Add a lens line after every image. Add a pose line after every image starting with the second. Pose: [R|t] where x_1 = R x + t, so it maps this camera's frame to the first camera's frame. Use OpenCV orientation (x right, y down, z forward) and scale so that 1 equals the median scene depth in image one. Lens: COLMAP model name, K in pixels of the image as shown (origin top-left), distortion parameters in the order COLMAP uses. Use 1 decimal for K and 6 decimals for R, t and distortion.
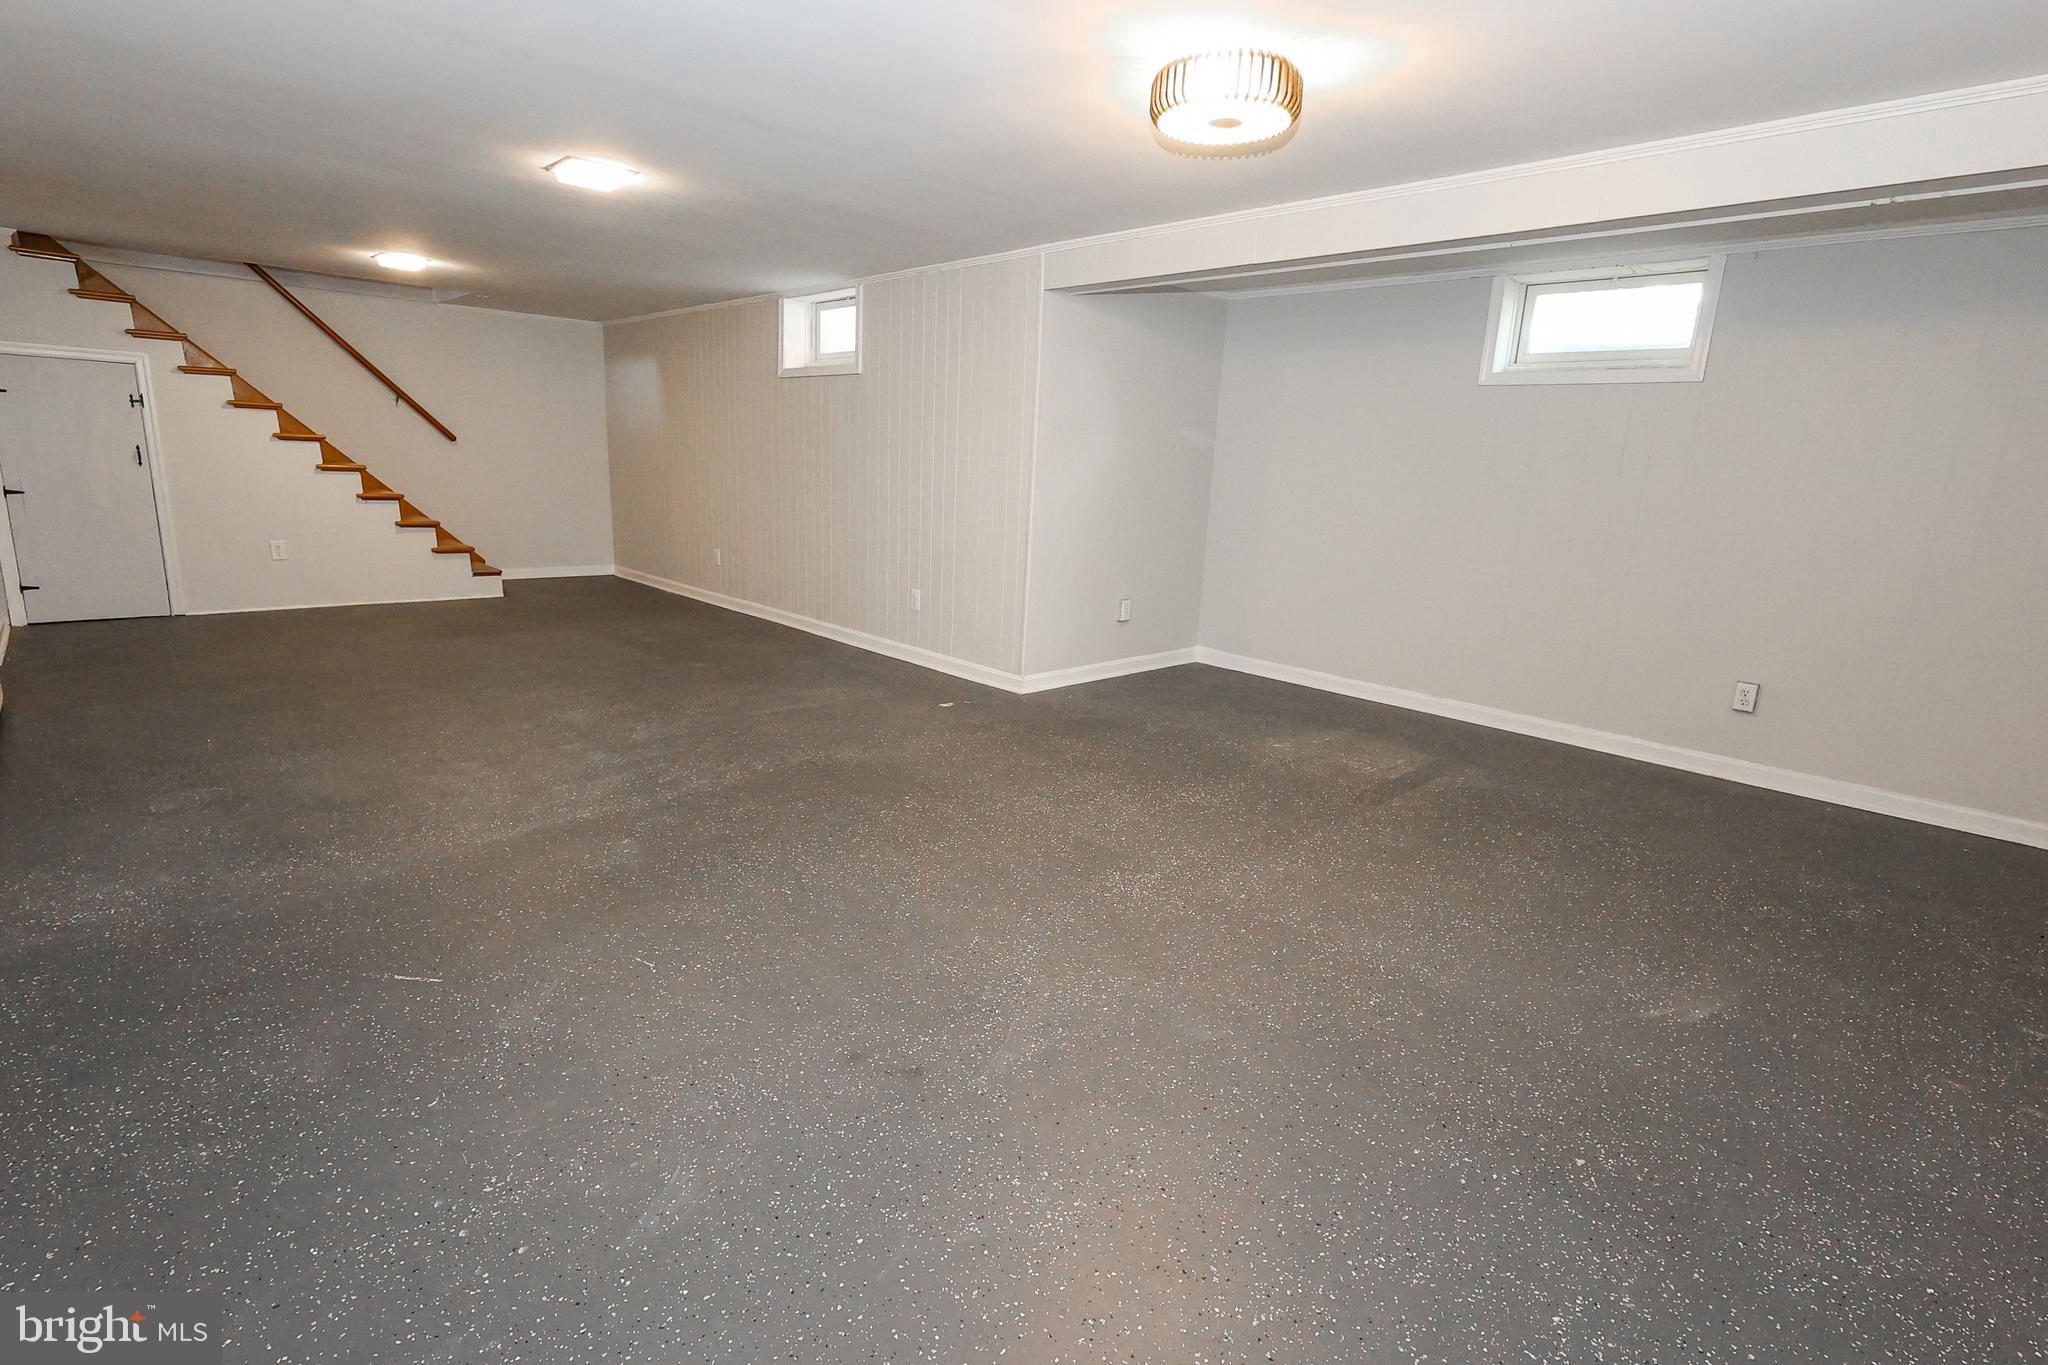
lens RADIAL K [[1000.5, 0, 1018.5], [0, 1000.5, 688.2], [0, 0, 1]] dist [-0.005597, 0.001915]
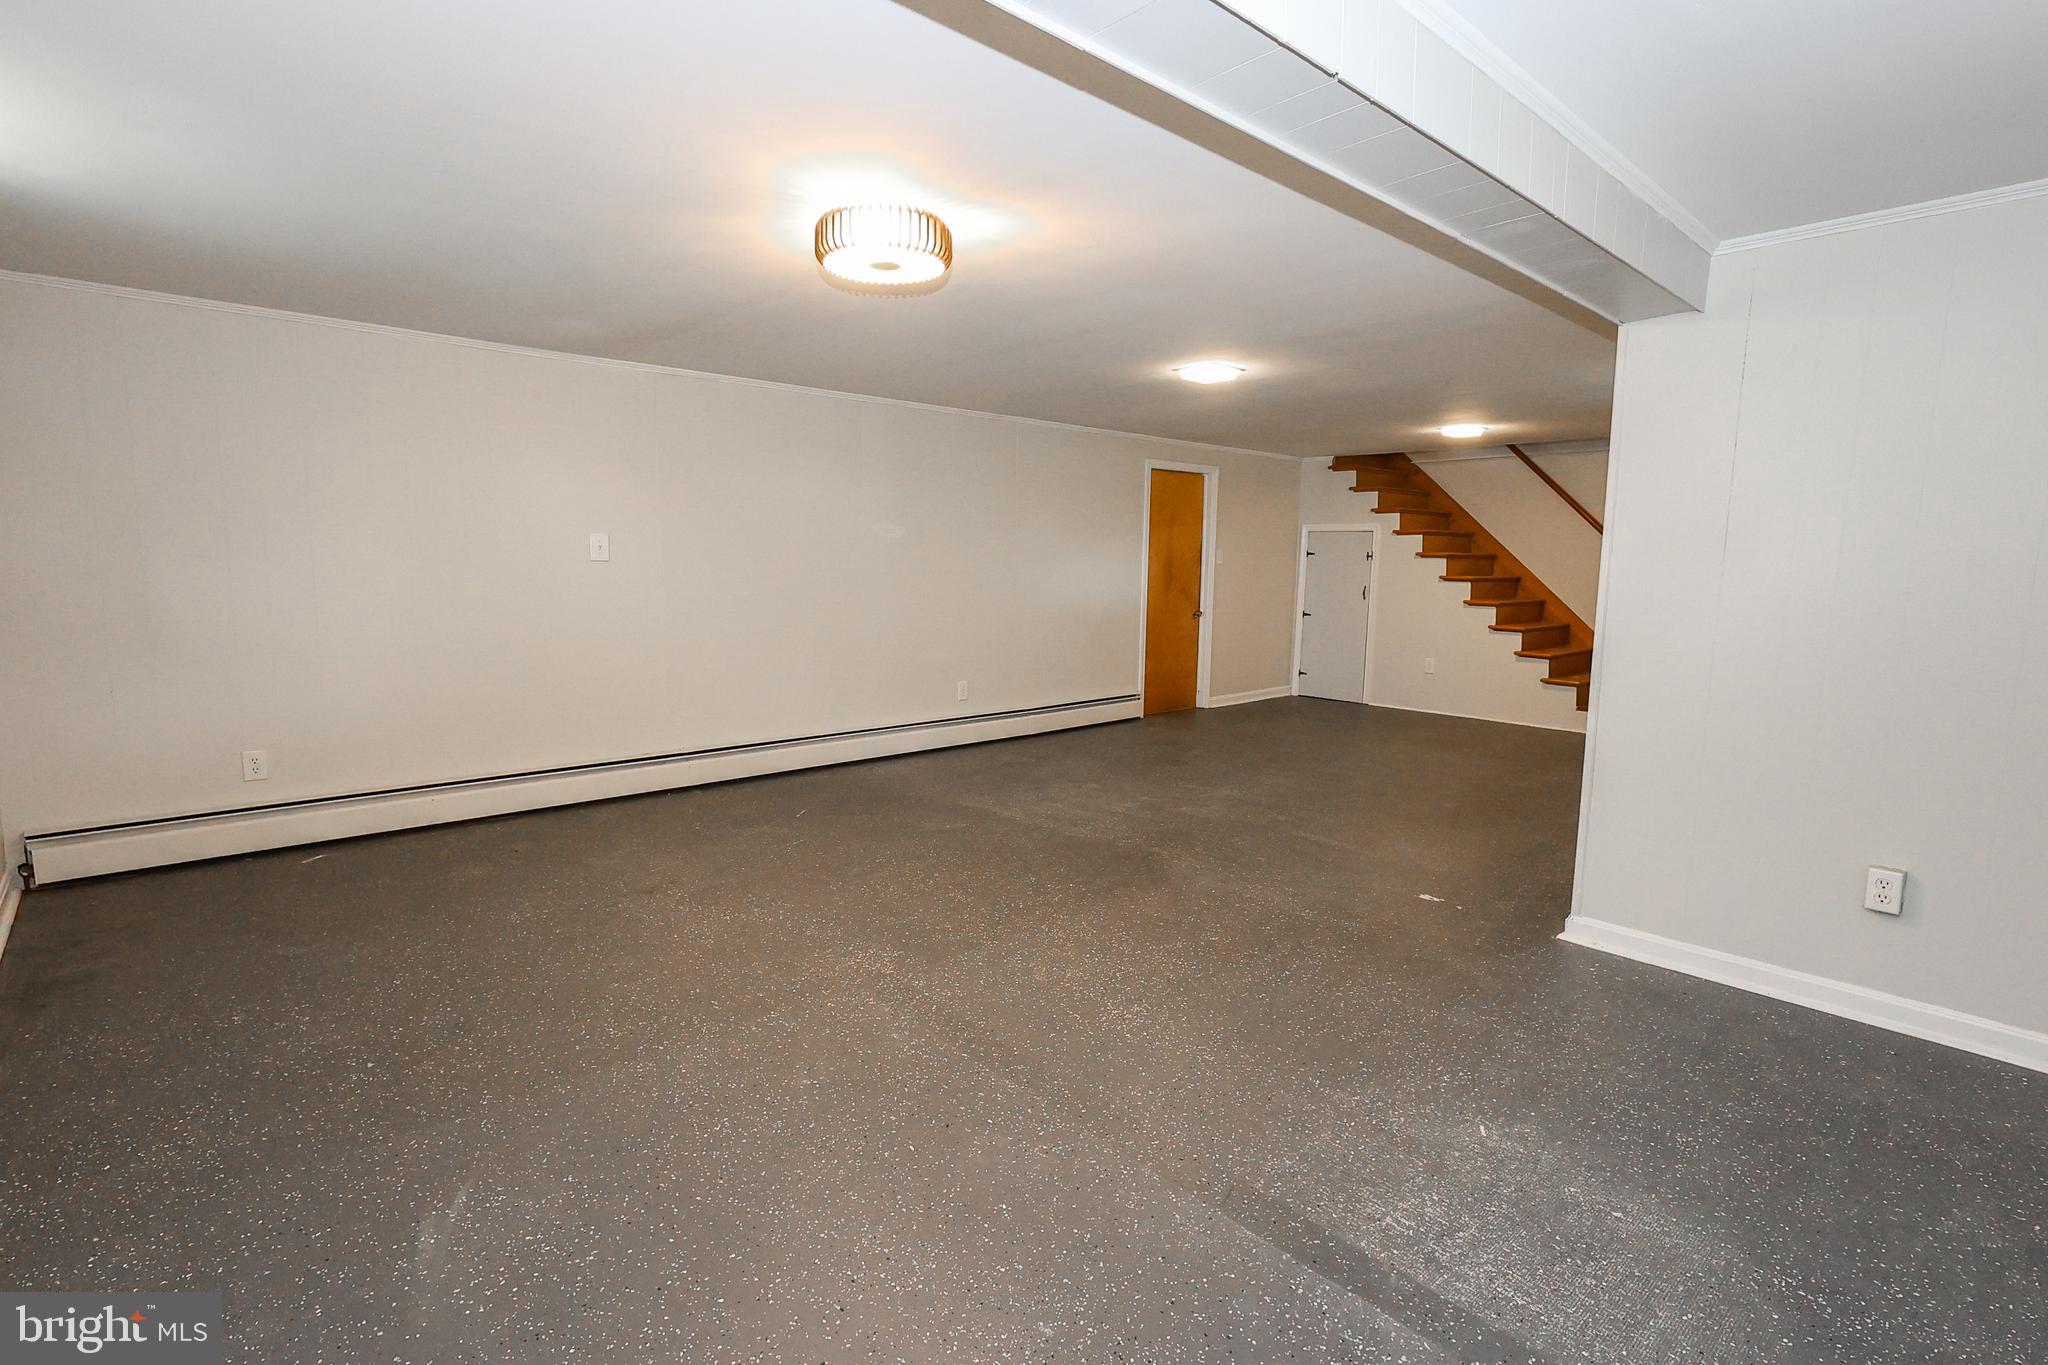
lens RADIAL K [[1000.5, 0, 1021.1], [0, 1000.5, 676.7], [0, 0, 1]] dist [-0.005597, 0.001915]
pose [[-0.062165, 0.075689, -0.995192, 0.807941], [-0.240790, 0.966529, 0.088550, -0.162270], [0.968584, 0.245137, -0.041859, 0.794639]]
